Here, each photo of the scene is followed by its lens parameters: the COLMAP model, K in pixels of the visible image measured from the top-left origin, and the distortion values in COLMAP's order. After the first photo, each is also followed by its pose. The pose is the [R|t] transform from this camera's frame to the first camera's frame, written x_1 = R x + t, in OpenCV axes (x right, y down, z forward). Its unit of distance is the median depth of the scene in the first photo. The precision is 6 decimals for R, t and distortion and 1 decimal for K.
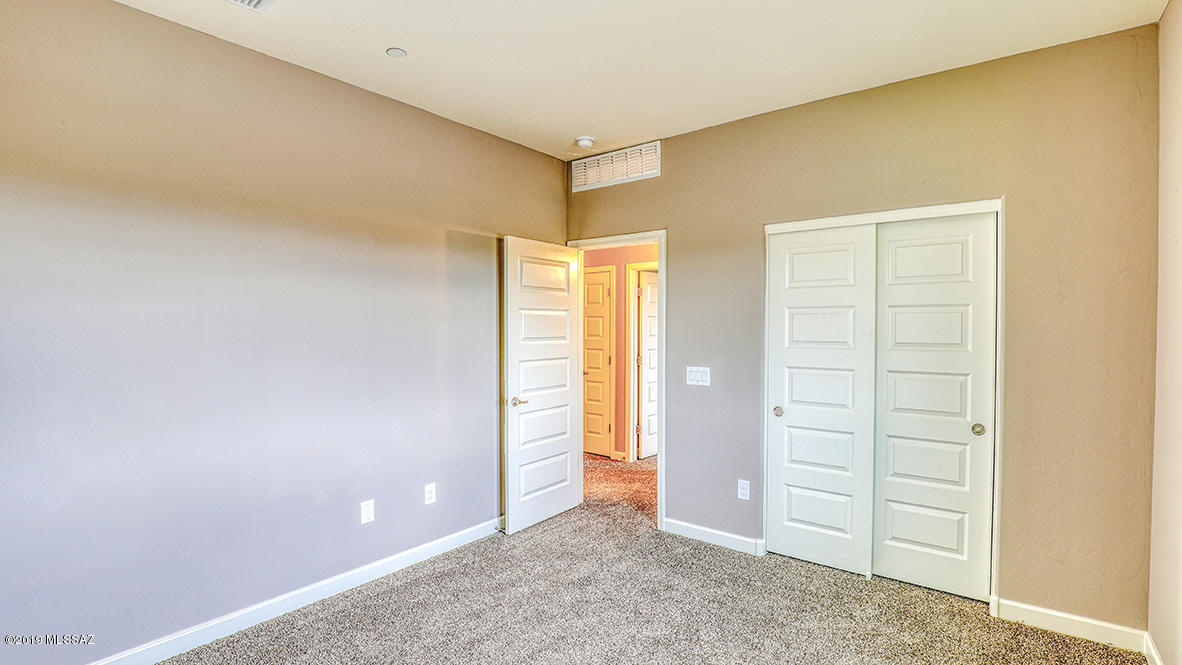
lens RADIAL K [[540.0, 0, 590.9], [0, 540.0, 335.3], [0, 0, 1]] dist [-0.038678, 0.008056]
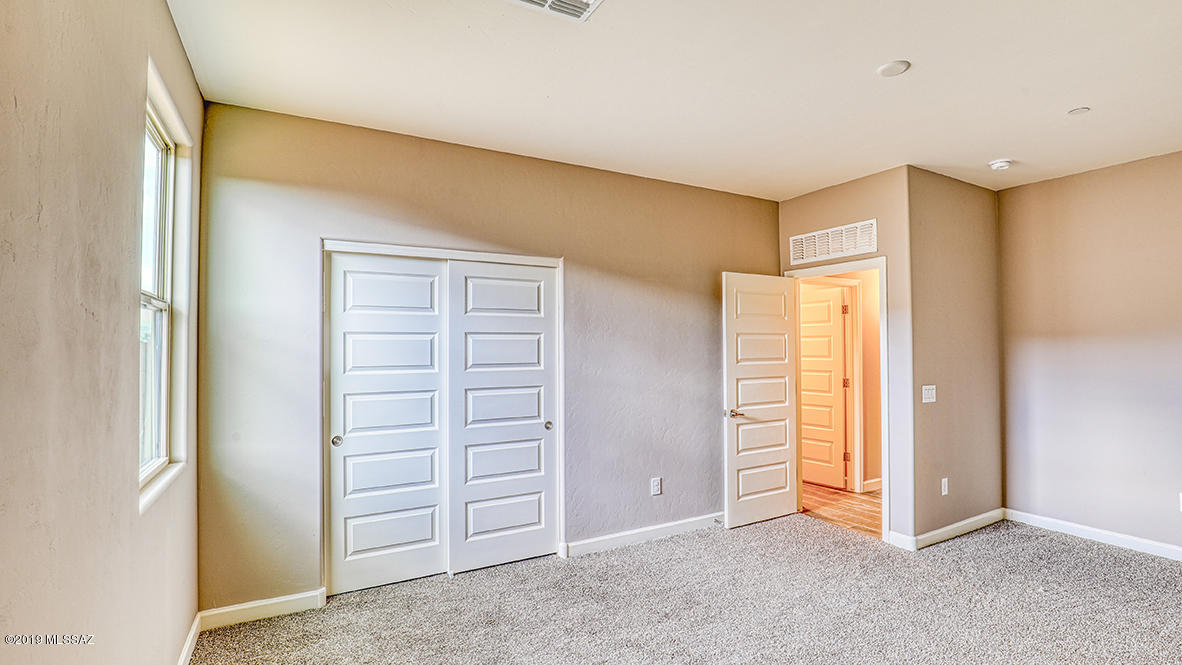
lens RADIAL K [[540.0, 0, 590.9], [0, 540.0, 335.3], [0, 0, 1]] dist [-0.038678, 0.008056]
pose [[0.408988, 0.022563, 0.912261, -0.440797], [0.022891, 0.999126, -0.034974, -0.002551], [-0.912252, 0.035187, 0.408114, 0.308358]]
